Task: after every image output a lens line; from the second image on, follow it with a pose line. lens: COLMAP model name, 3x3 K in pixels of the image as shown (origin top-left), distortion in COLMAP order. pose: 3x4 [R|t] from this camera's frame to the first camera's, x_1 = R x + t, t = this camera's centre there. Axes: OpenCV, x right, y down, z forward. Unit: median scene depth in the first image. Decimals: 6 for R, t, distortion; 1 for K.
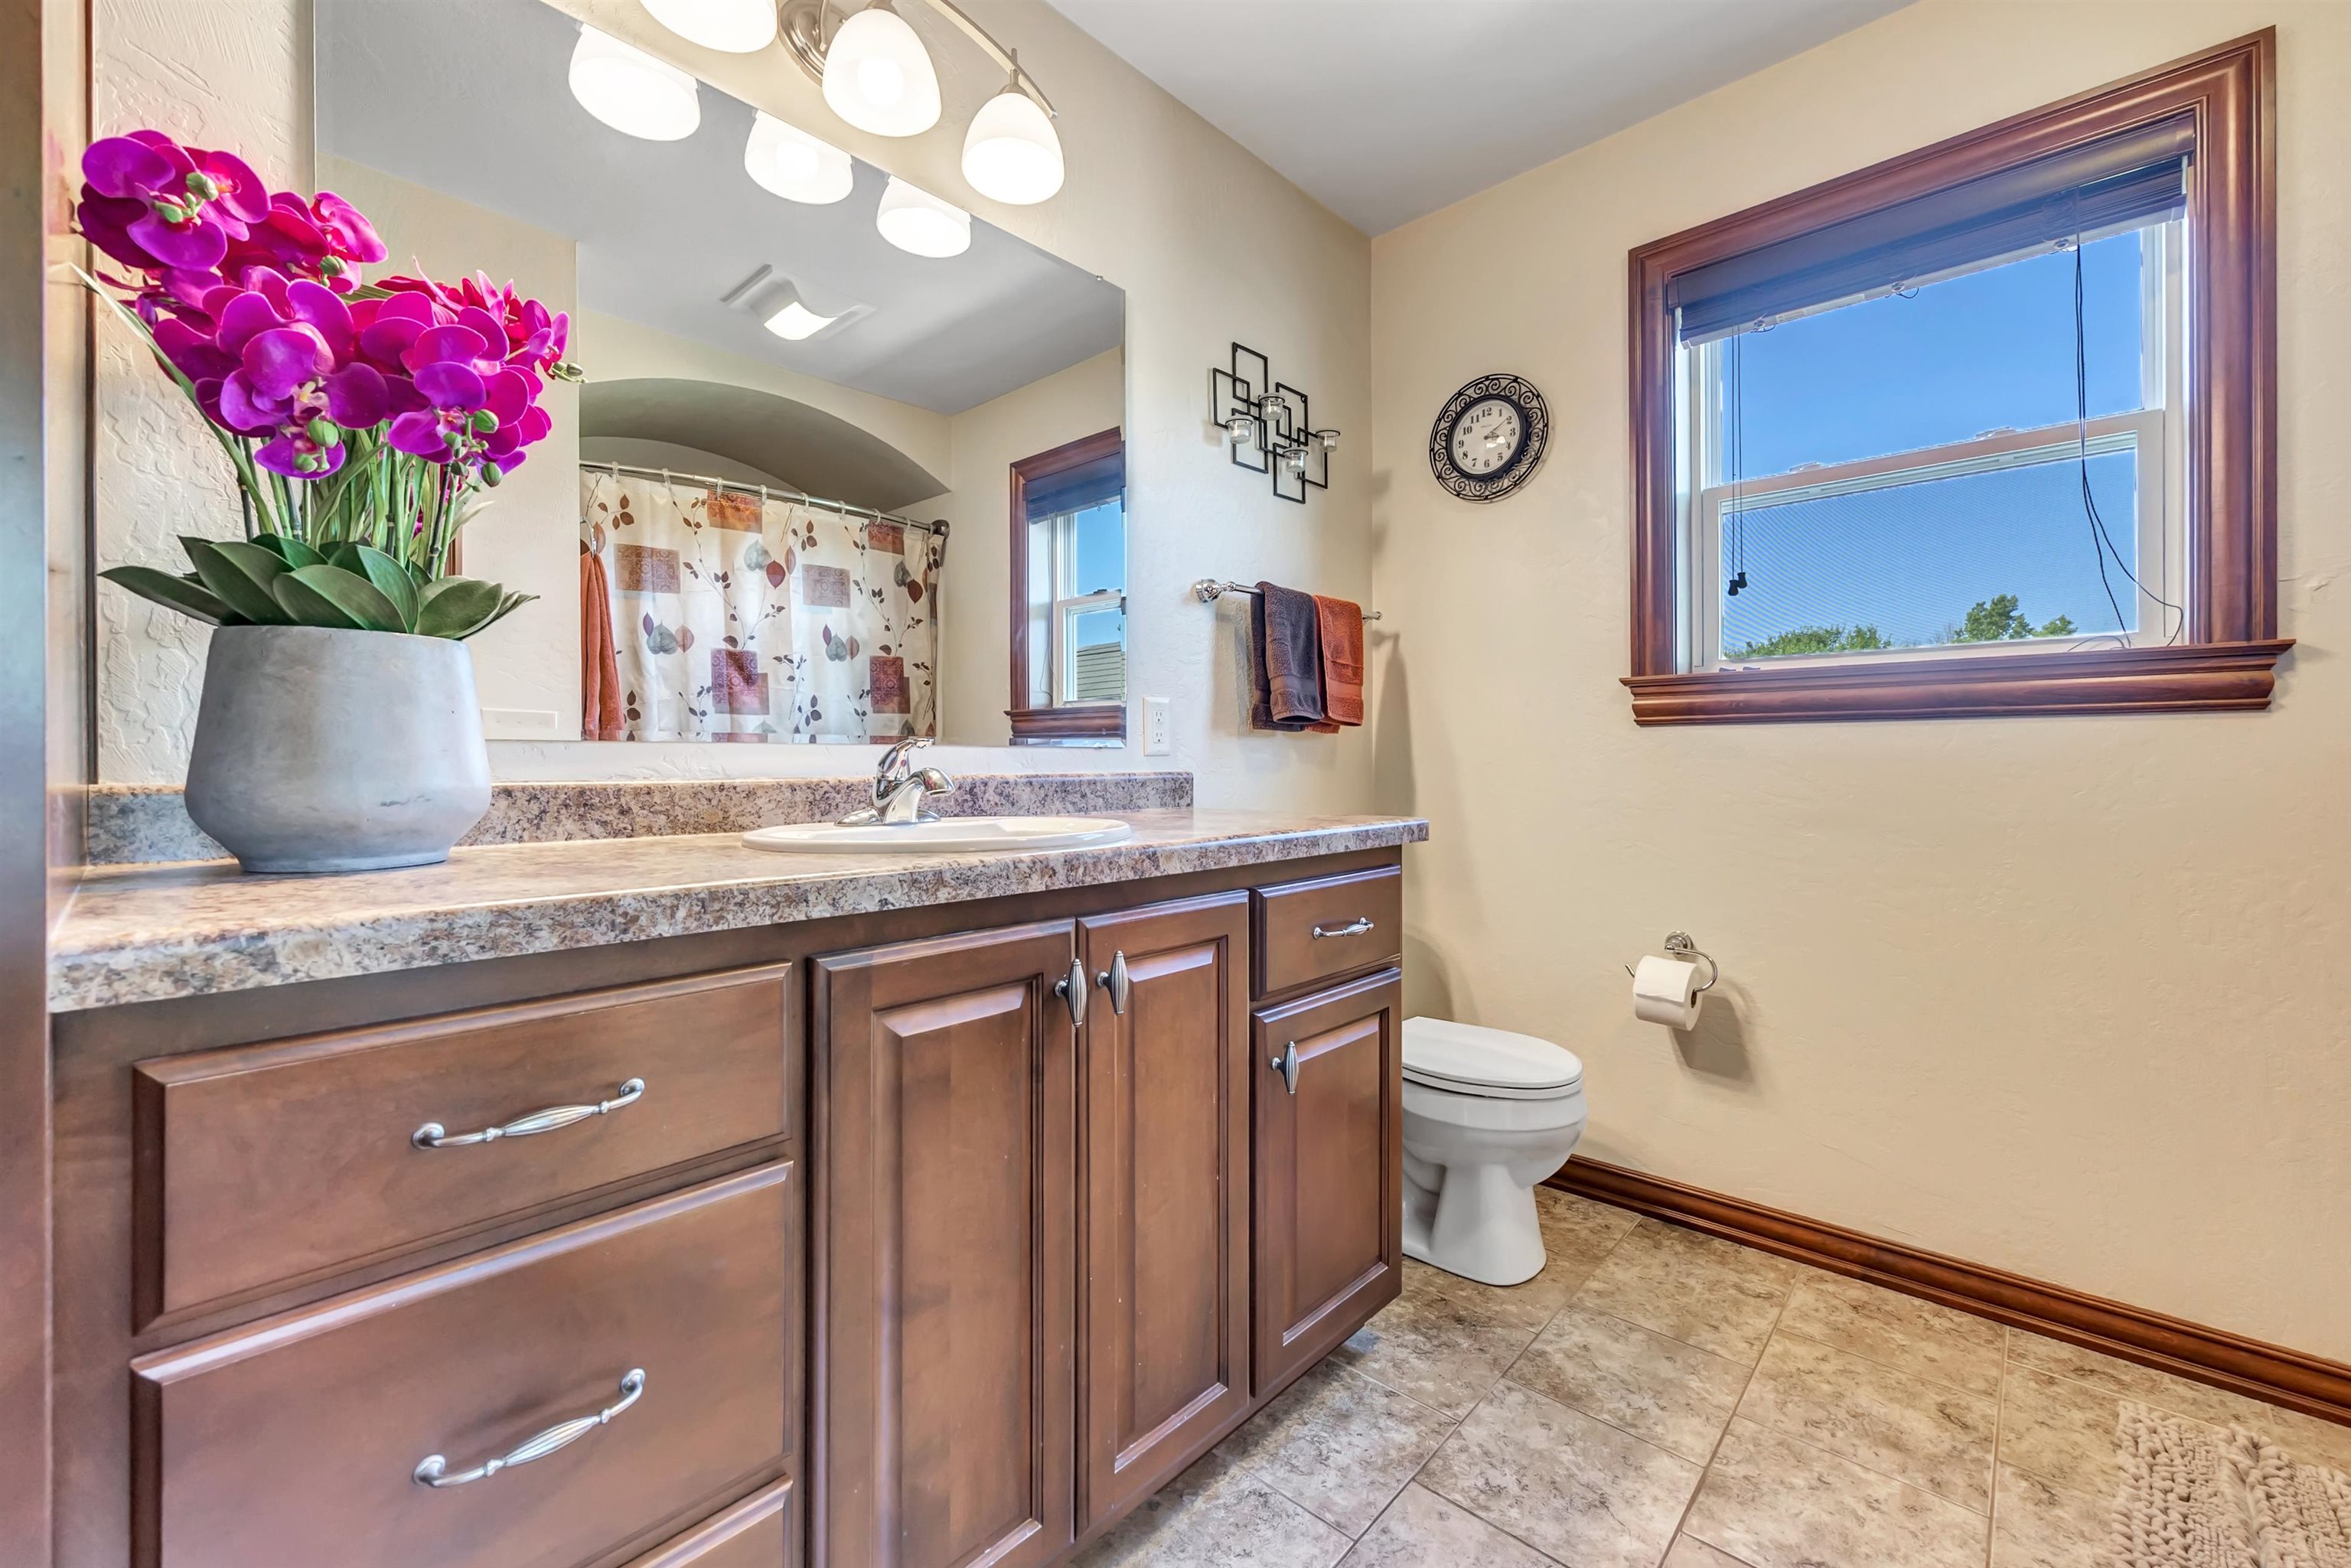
lens RADIAL K [[948.4, 0, 1166.5], [0, 948.4, 767.5], [0, 0, 1]] dist [0.008332, 0.000279]
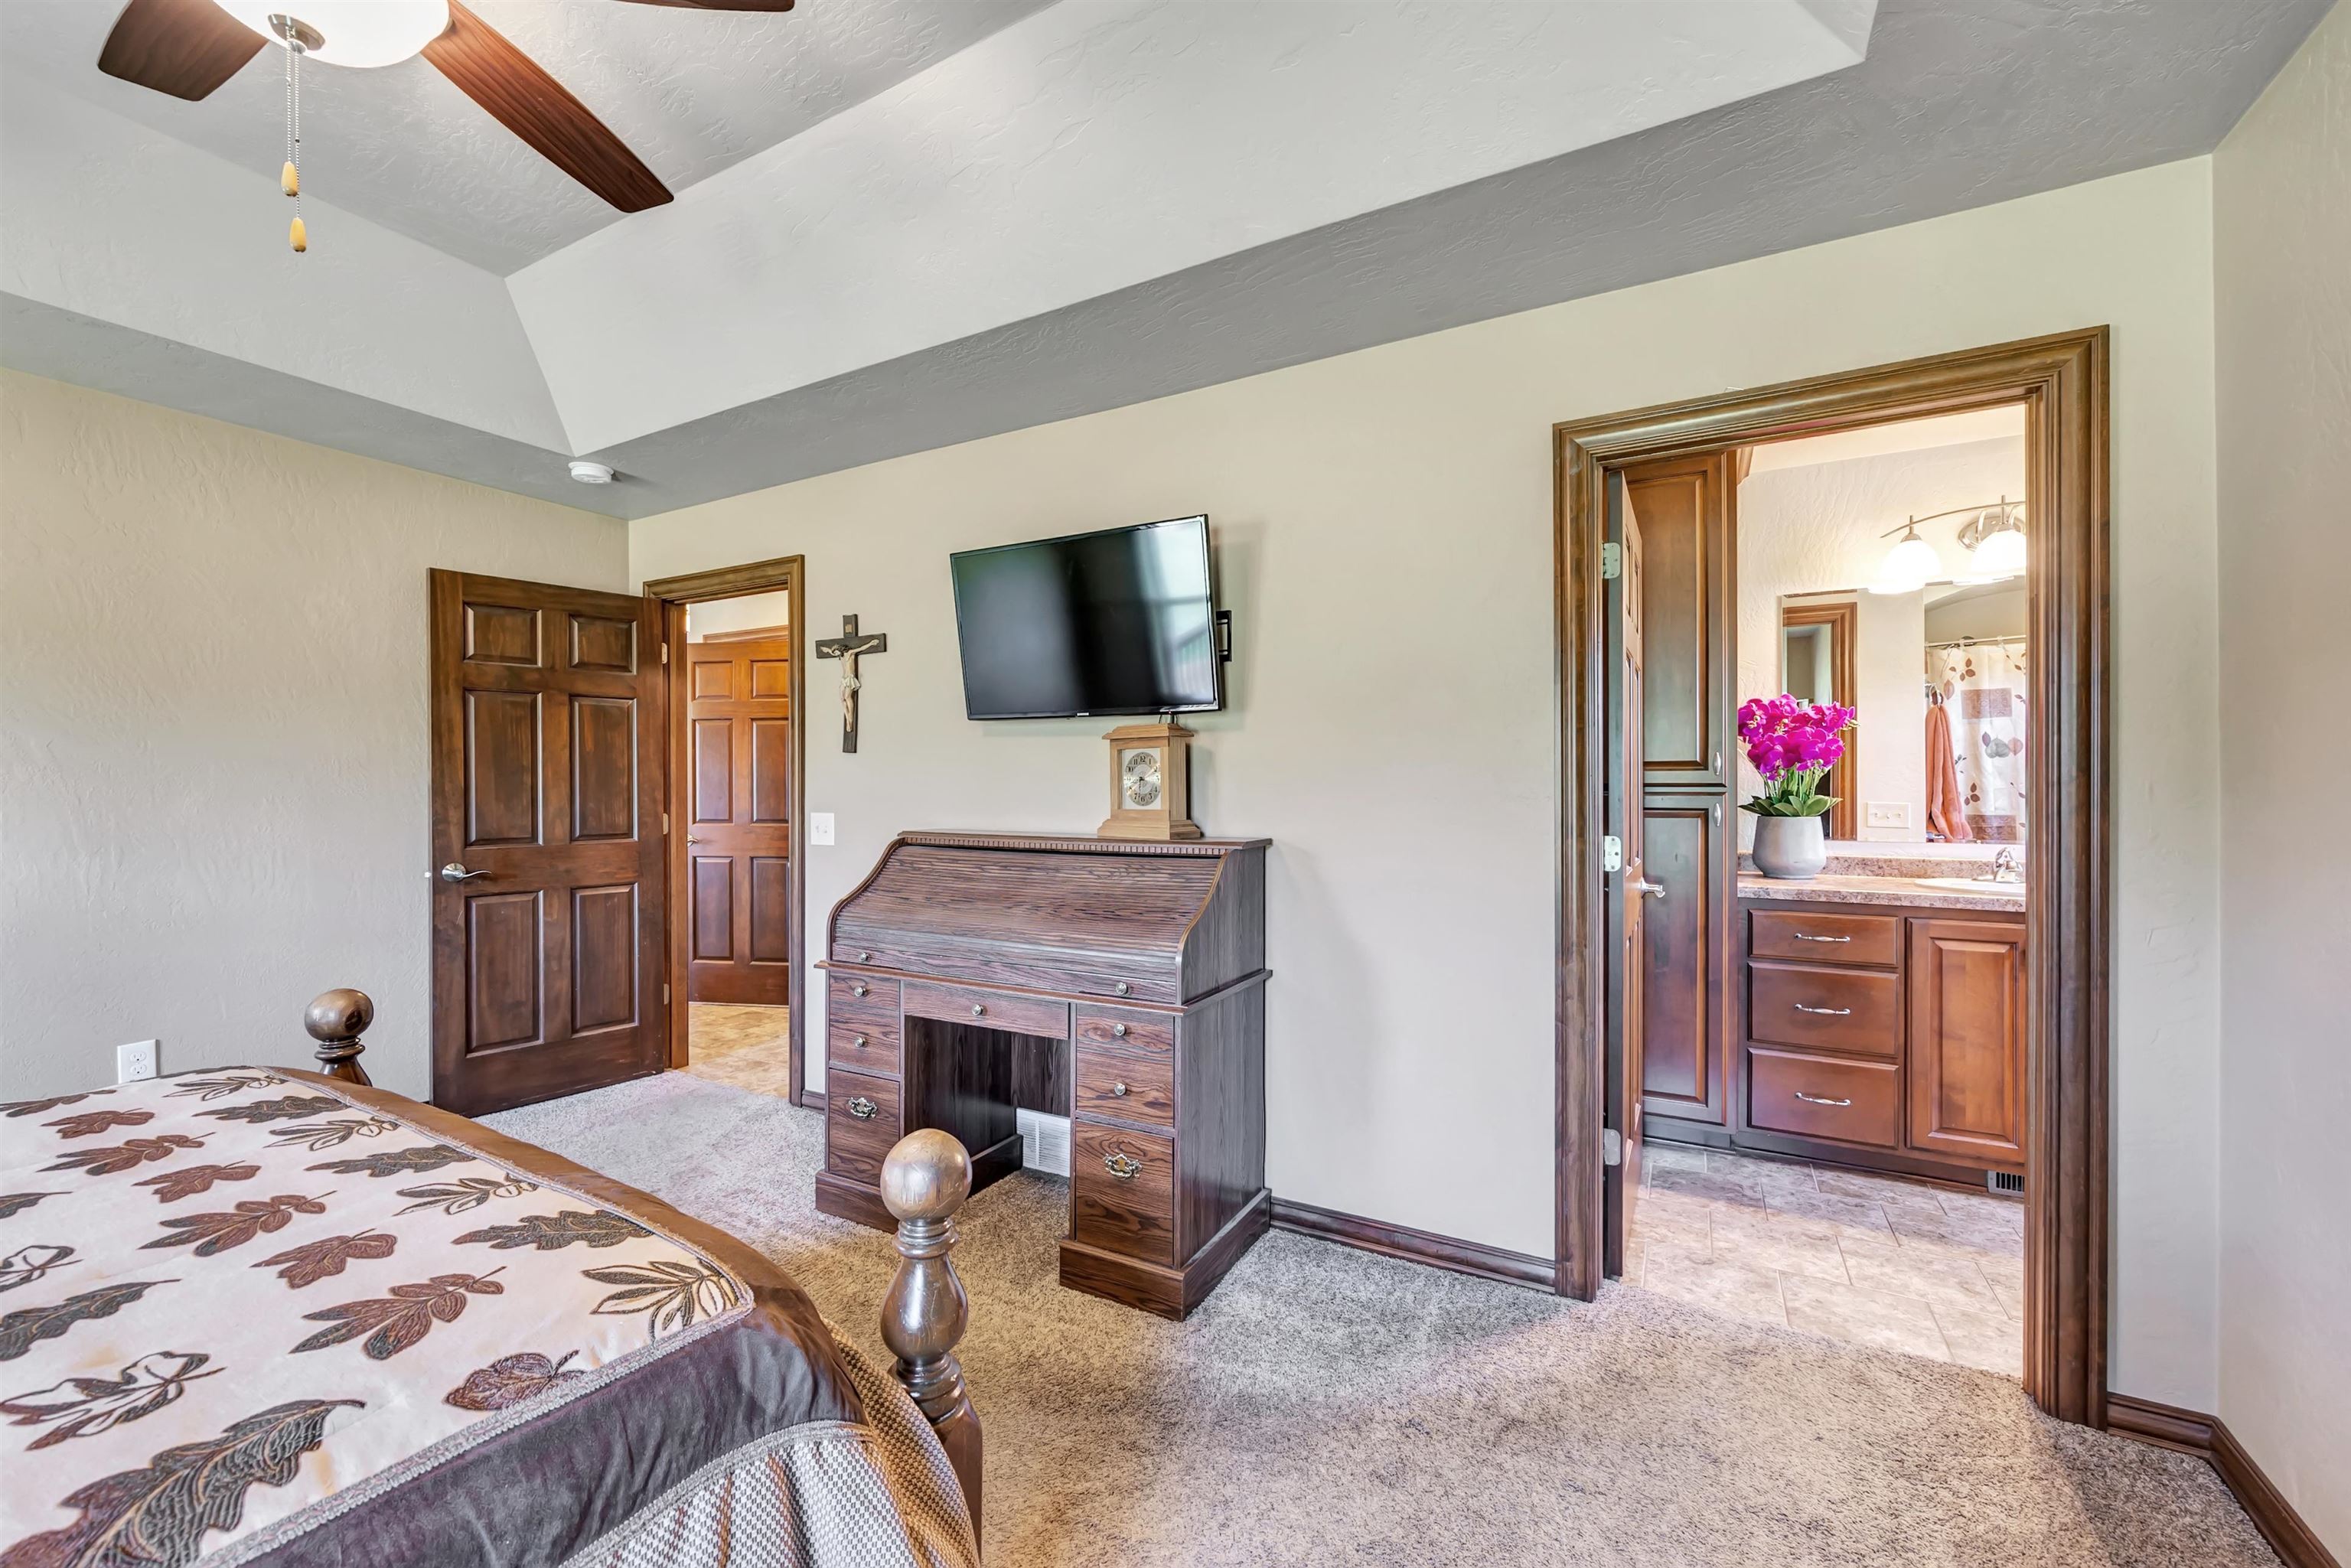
lens RADIAL K [[948.4, 0, 1168.4], [0, 948.4, 788.6], [0, 0, 1]] dist [0.008332, 0.000279]
pose [[0.244988, 0.003582, -0.969519, 2.246082], [-0.002892, 0.999991, 0.002964, -0.258466], [0.969522, 0.002078, 0.244996, -2.354569]]
